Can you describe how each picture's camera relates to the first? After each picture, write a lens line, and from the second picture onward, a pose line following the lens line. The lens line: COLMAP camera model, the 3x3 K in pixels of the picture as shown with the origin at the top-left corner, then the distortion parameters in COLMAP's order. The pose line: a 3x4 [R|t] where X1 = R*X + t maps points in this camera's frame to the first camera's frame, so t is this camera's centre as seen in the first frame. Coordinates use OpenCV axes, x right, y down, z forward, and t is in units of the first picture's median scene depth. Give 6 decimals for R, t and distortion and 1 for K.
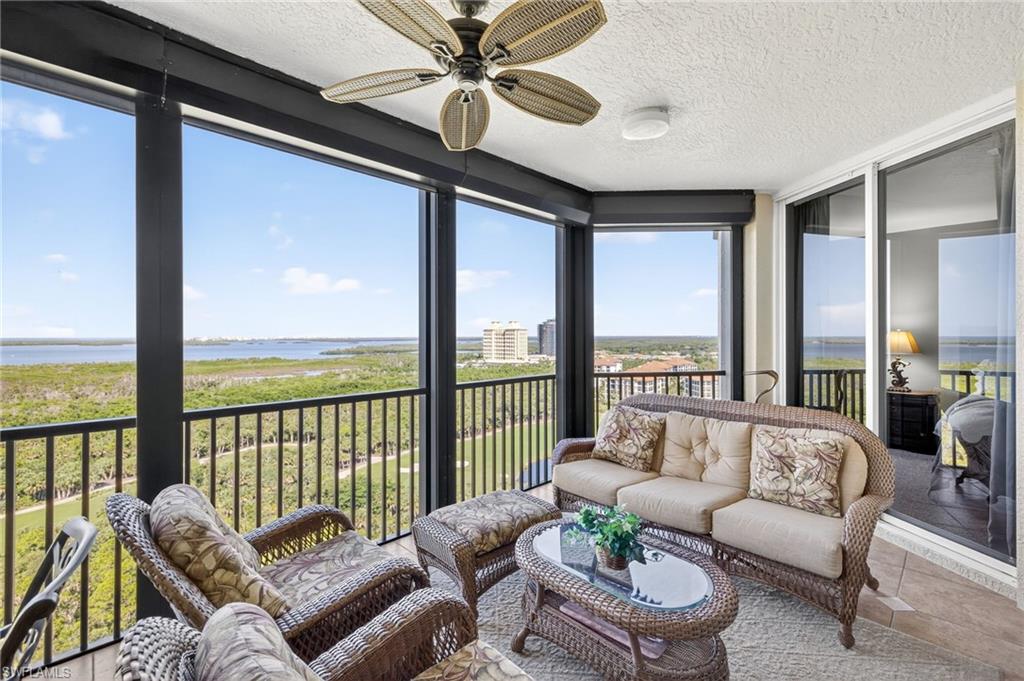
lens RADIAL K [[431.0, 0, 509.6], [0, 431.0, 336.2], [0, 0, 1]] dist [0.006263, -0.000046]
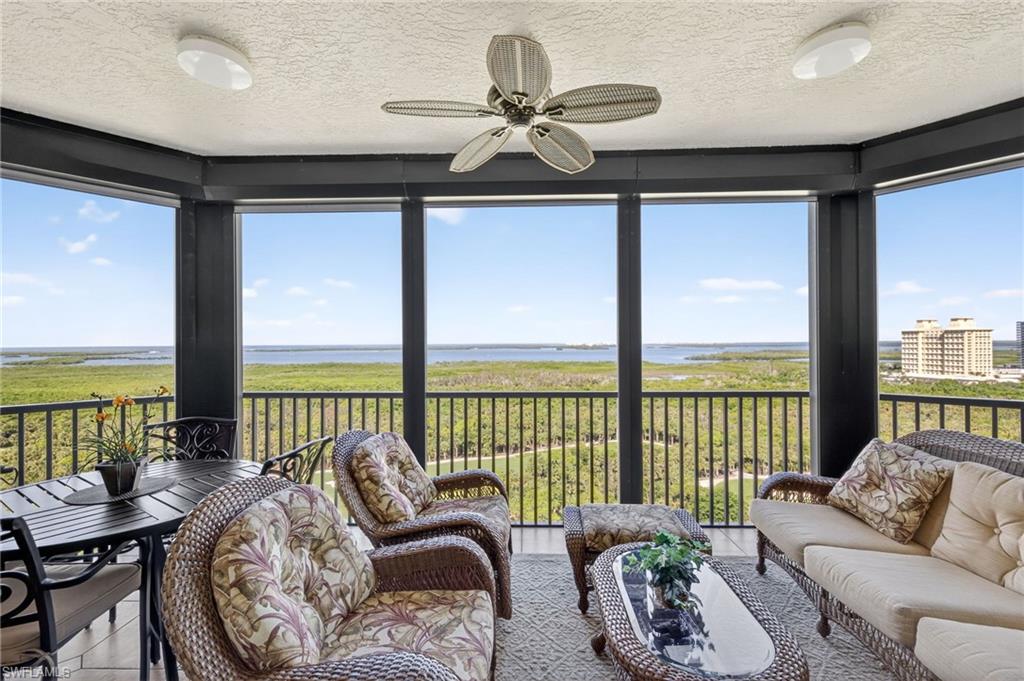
lens RADIAL K [[436.3, 0, 516.1], [0, 436.3, 343.9], [0, 0, 1]] dist [0.002475, 0.000343]
pose [[0.695202, 0.000606, -0.718814, 0.309506], [0.003710, 0.999983, 0.004431, -0.002542], [0.718805, -0.005748, 0.695188, 0.070430]]
